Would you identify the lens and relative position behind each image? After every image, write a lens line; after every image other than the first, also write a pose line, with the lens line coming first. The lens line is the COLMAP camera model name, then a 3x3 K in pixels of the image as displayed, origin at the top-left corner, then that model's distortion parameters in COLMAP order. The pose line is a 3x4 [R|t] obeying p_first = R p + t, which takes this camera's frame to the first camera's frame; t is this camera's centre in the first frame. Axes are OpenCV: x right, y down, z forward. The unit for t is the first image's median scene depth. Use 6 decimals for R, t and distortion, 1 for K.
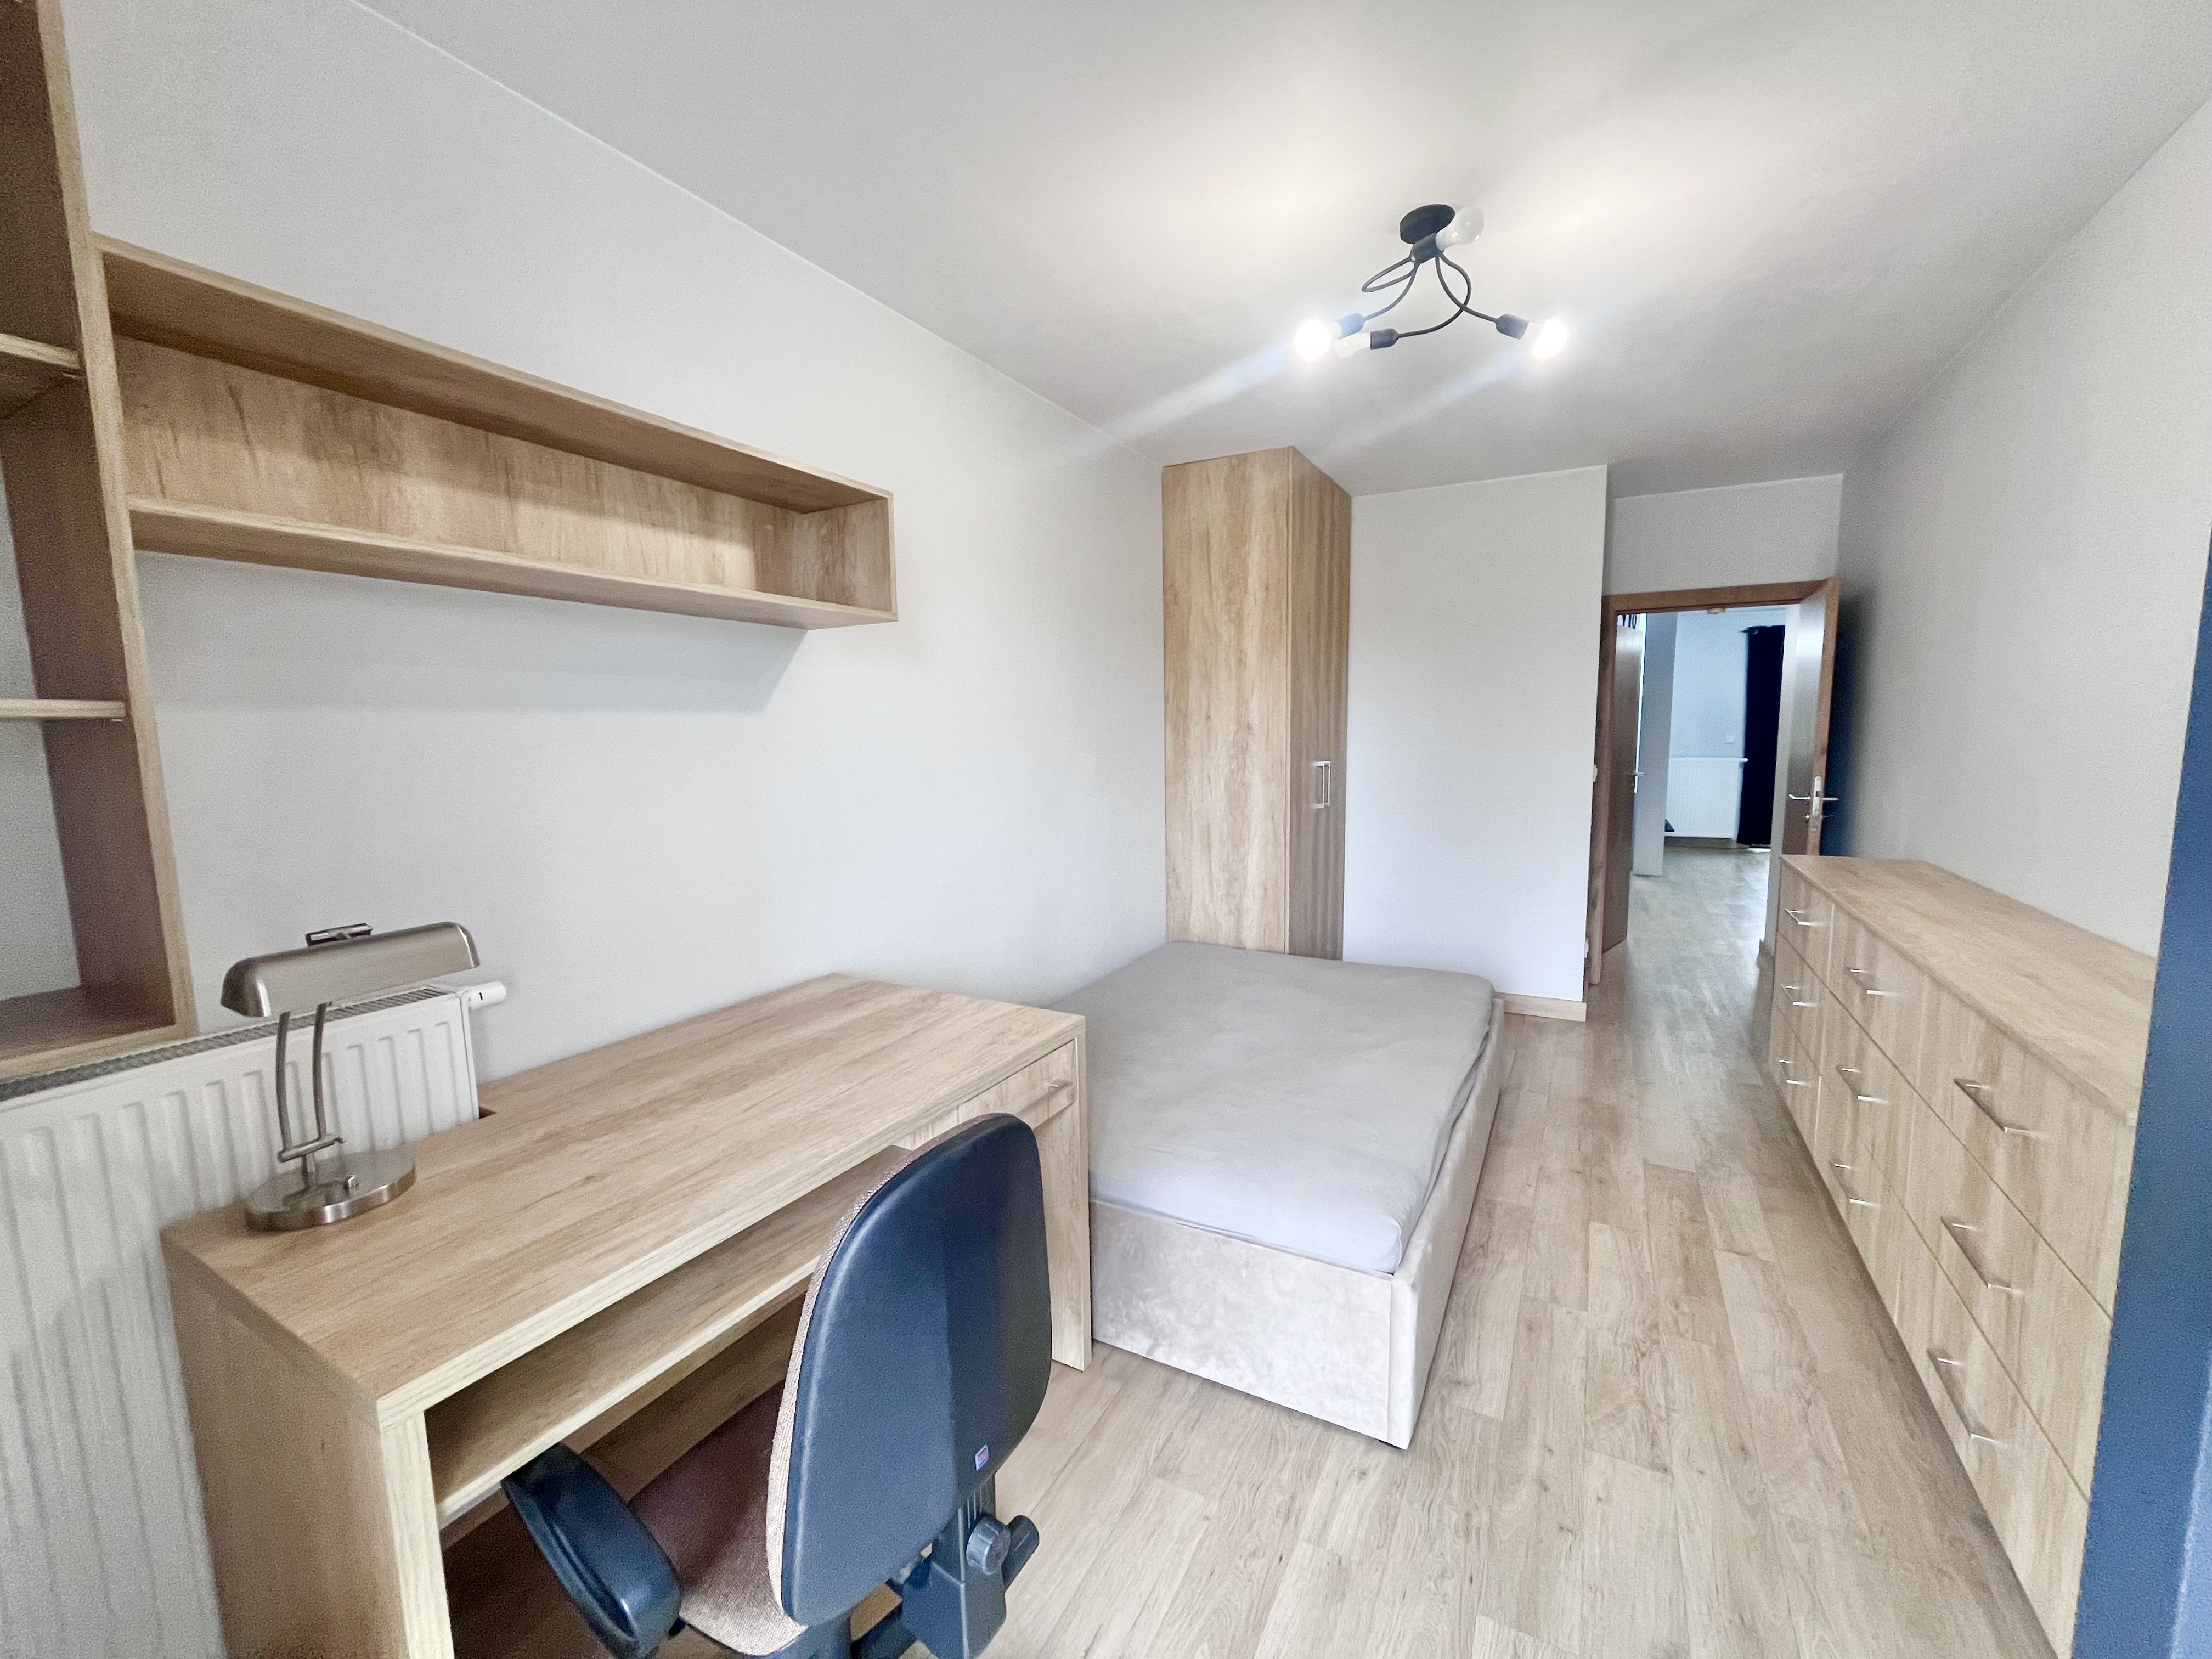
lens RADIAL K [[895.1, 0, 1102.0], [0, 895.1, 840.4], [0, 0, 1]] dist [-0.004016, 0.000650]
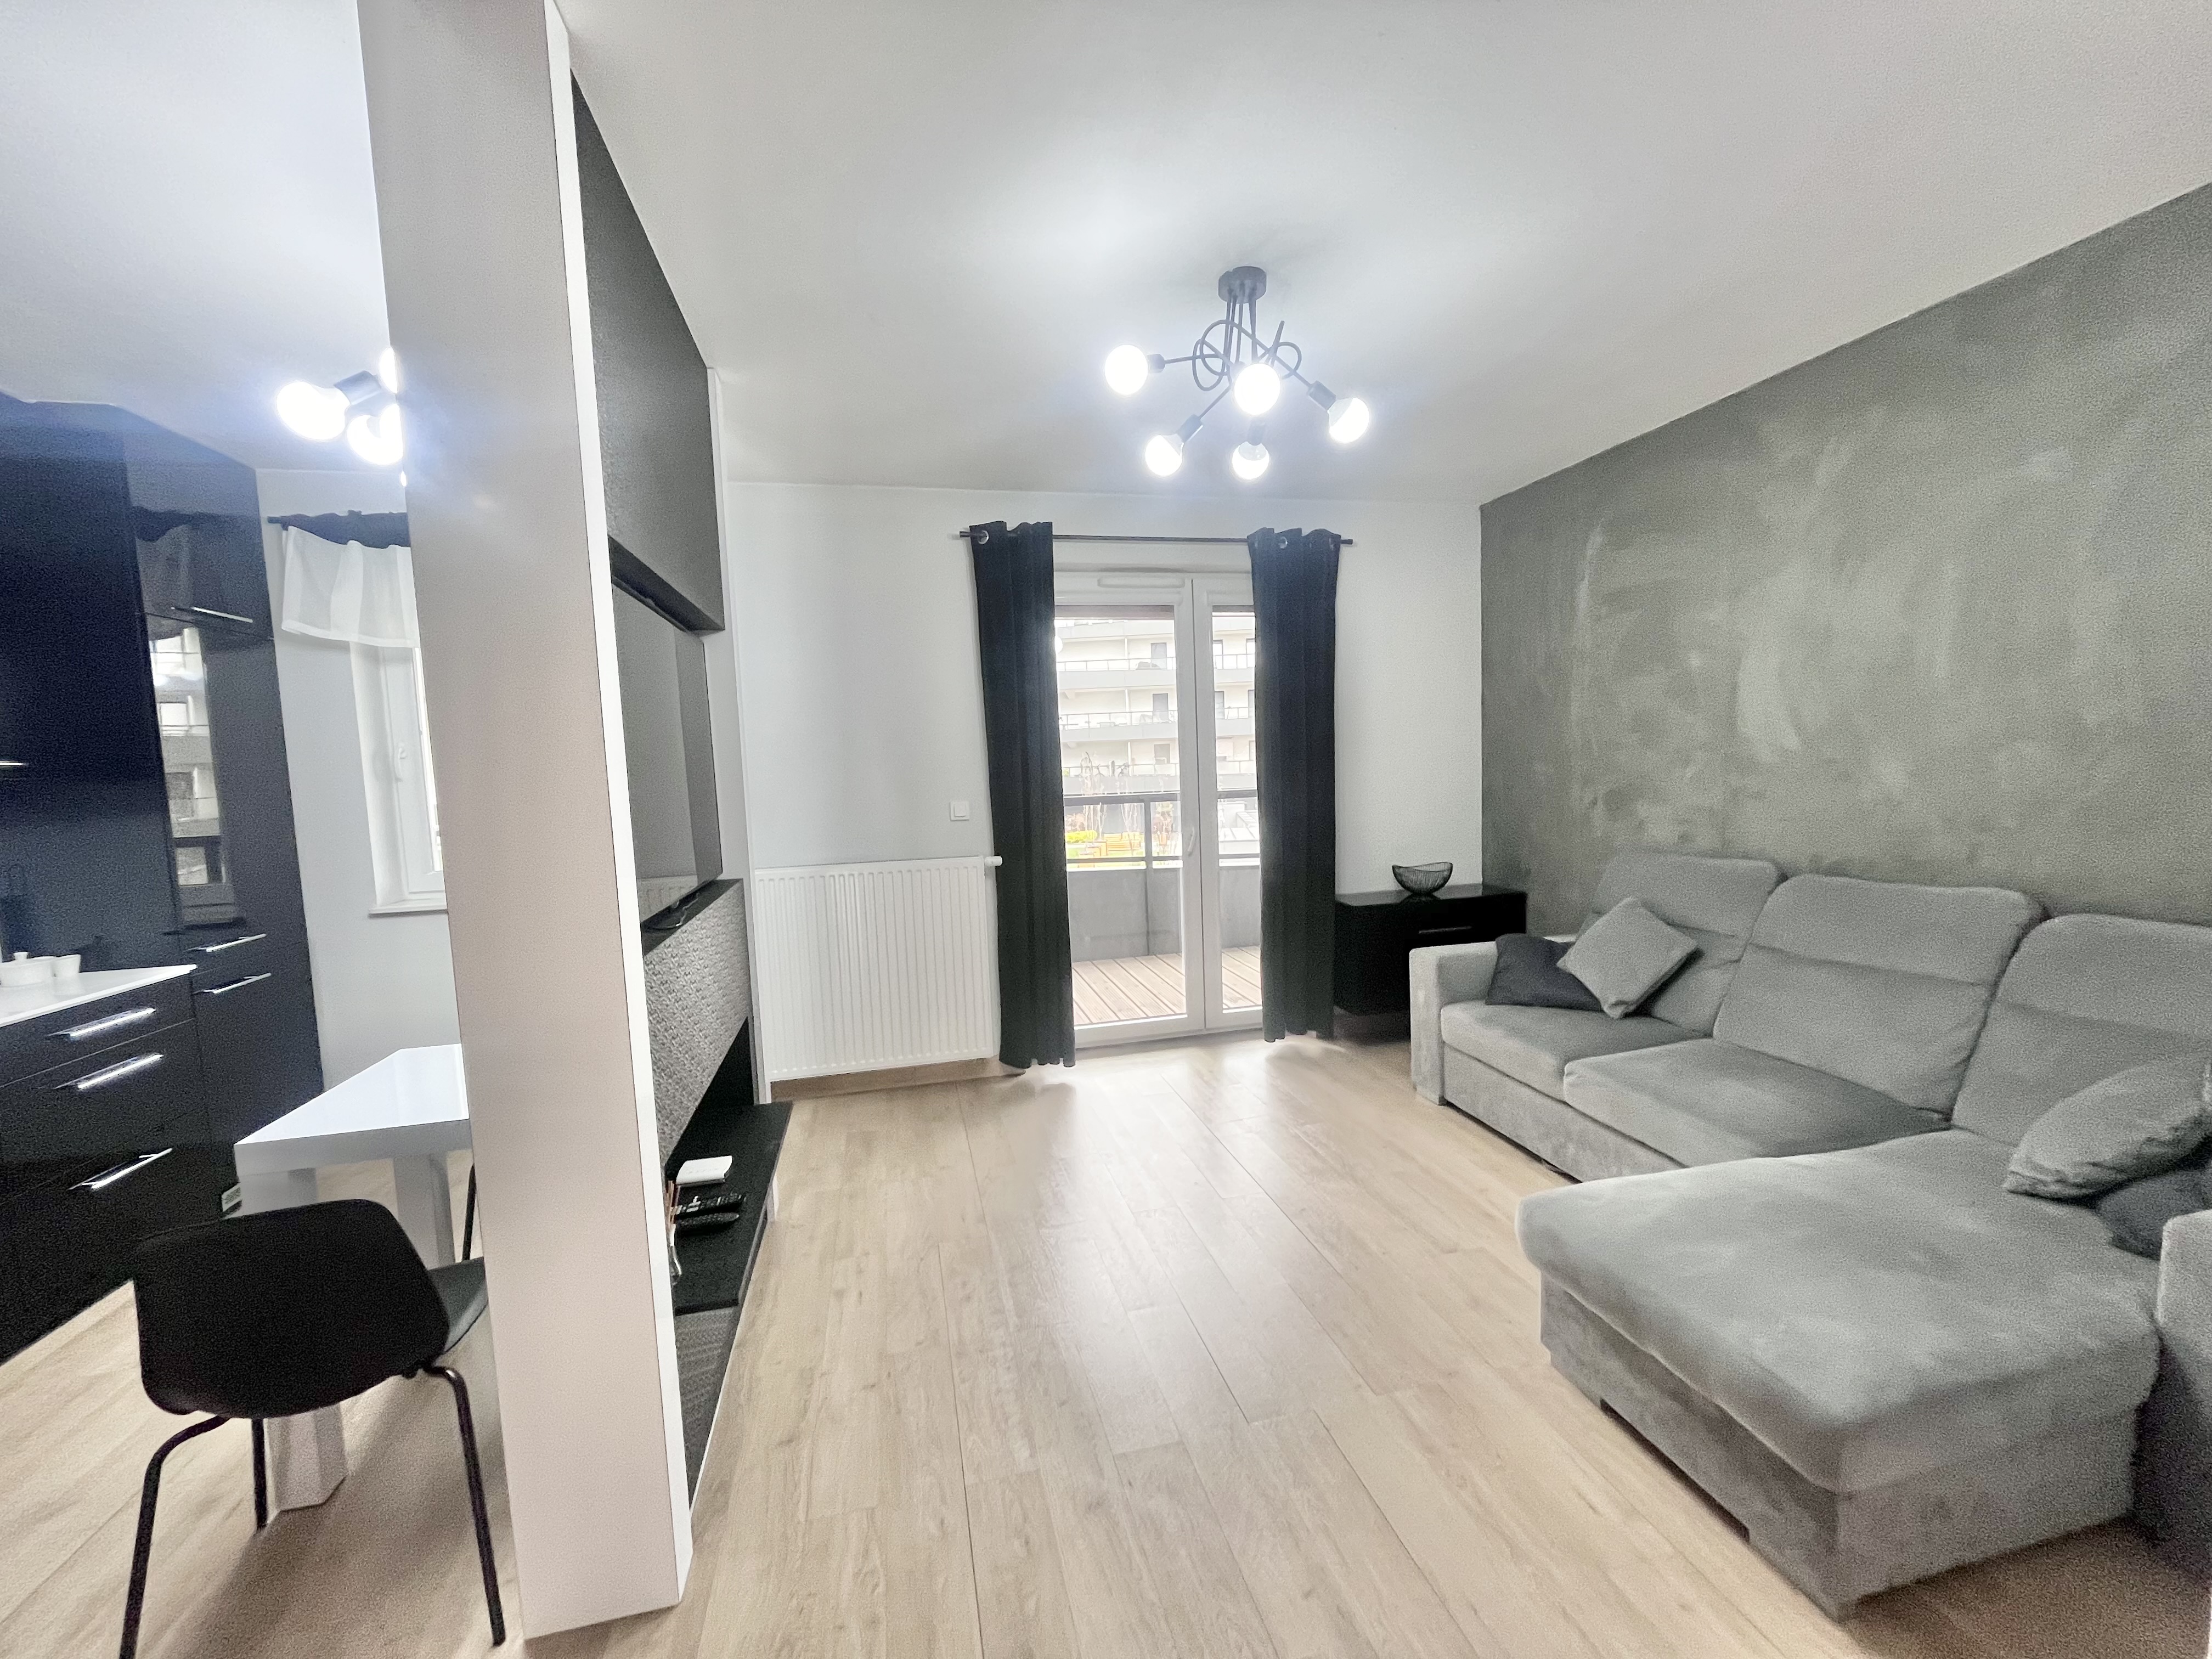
lens RADIAL K [[895.1, 0, 1103.8], [0, 895.1, 838.6], [0, 0, 1]] dist [-0.004016, 0.000650]
pose [[0.747949, -0.071554, 0.659888, 0.489131], [0.099482, 0.995027, -0.004863, -0.092179], [-0.656259, 0.069284, 0.751348, 0.662950]]
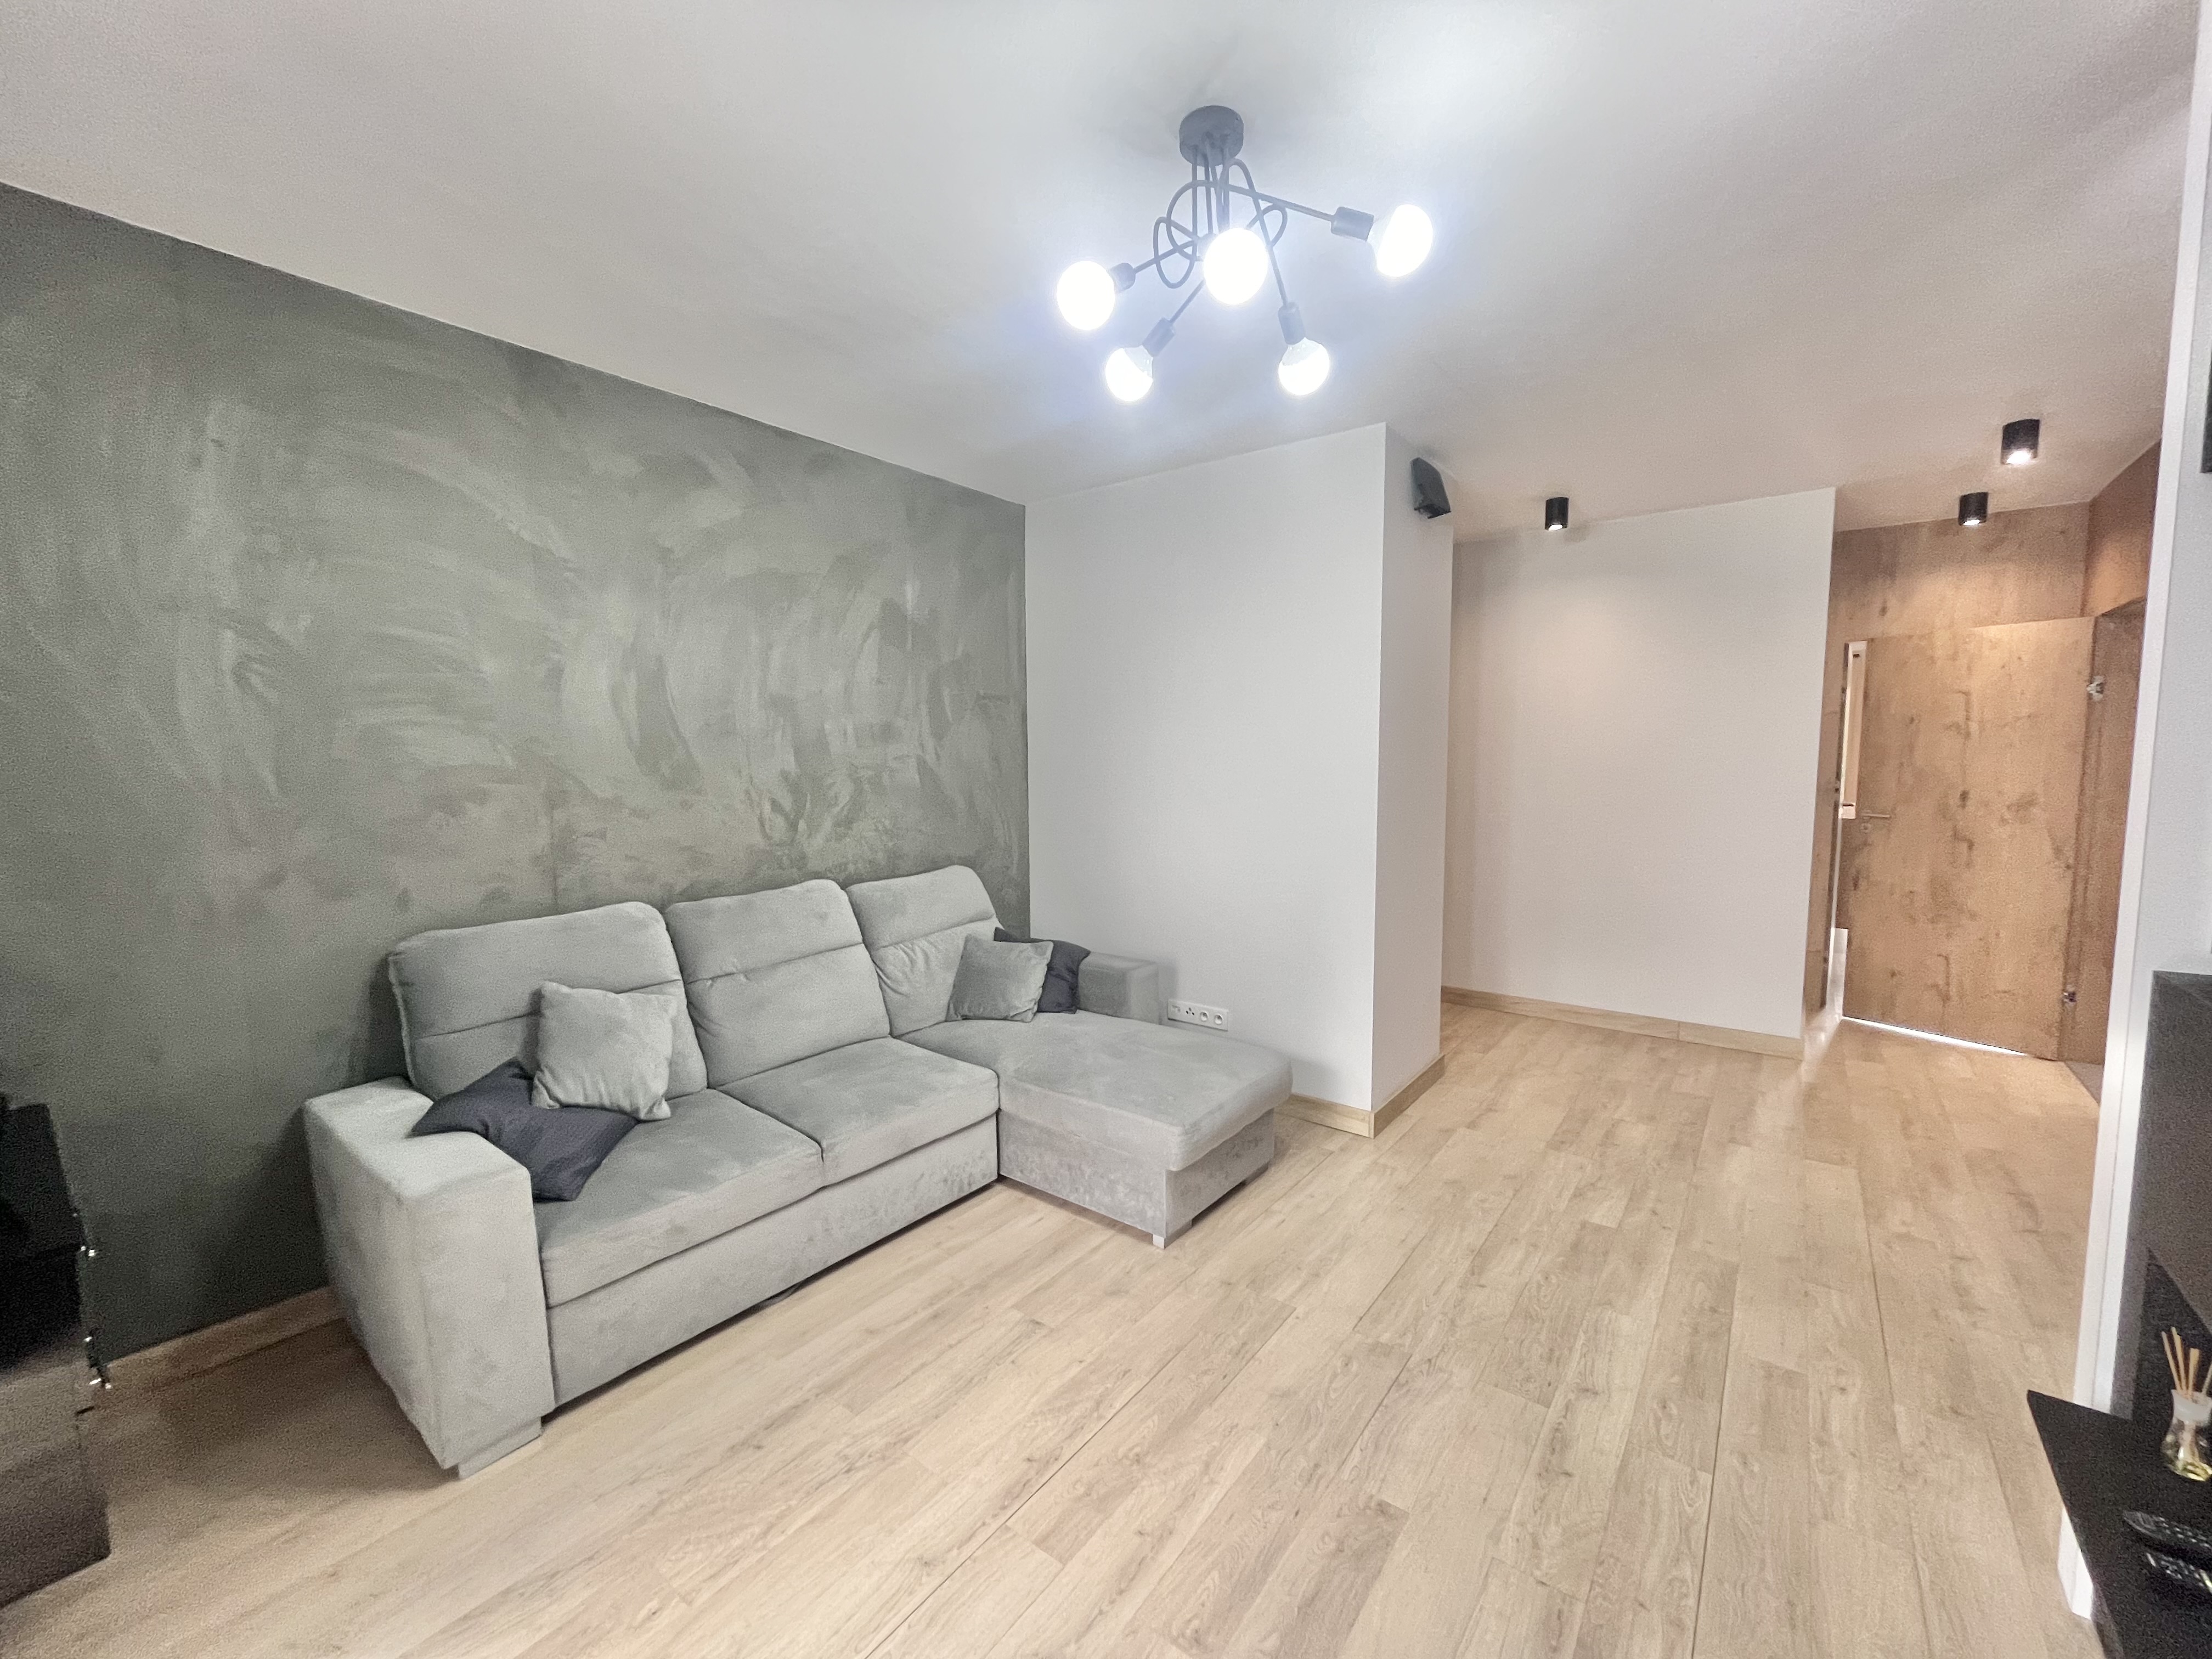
lens RADIAL K [[895.1, 0, 1103.6], [0, 895.1, 838.9], [0, 0, 1]] dist [-0.004016, 0.000650]
pose [[-0.985831, 0.006668, 0.167607, 0.664758], [0.040135, 0.979562, 0.197096, -0.132669], [-0.162868, 0.201030, -0.965951, 0.988029]]
